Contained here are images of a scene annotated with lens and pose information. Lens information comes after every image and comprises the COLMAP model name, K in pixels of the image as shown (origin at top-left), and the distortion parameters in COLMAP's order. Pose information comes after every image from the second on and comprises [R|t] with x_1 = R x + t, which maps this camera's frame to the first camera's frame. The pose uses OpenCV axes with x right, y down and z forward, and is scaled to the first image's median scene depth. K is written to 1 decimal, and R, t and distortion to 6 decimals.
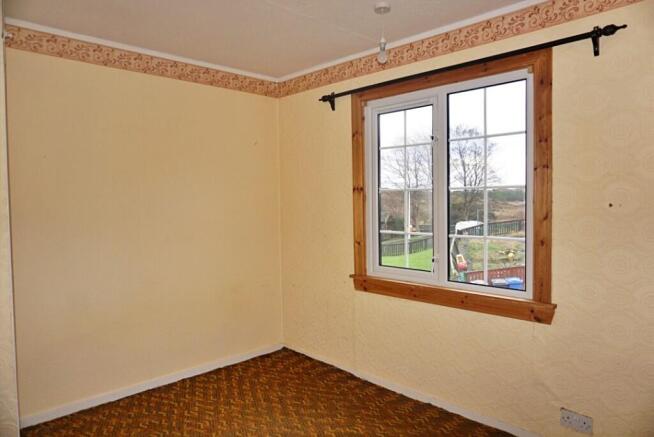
lens RADIAL K [[453.7, 0, 327.0], [0, 453.7, 218.5], [0, 0, 1]] dist [-0.001549, 0.001204]
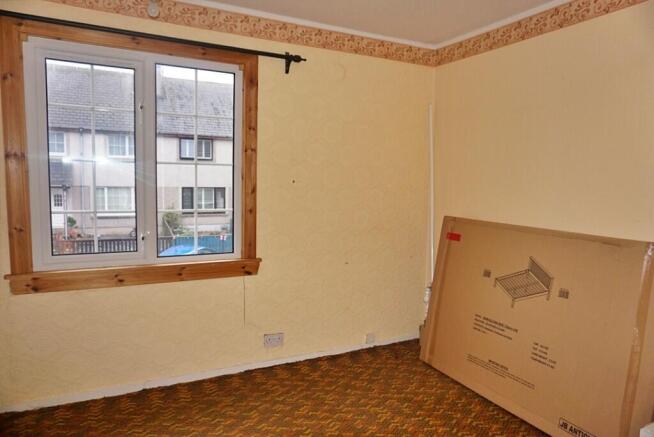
lens RADIAL K [[453.7, 0, 327.0], [0, 453.7, 218.5], [0, 0, 1]] dist [-0.001549, 0.001204]
pose [[0.285643, -0.065612, 0.956088, -0.638505], [0.016633, 0.997843, 0.063508, -0.002001], [-0.958192, -0.002238, 0.286118, 0.424481]]
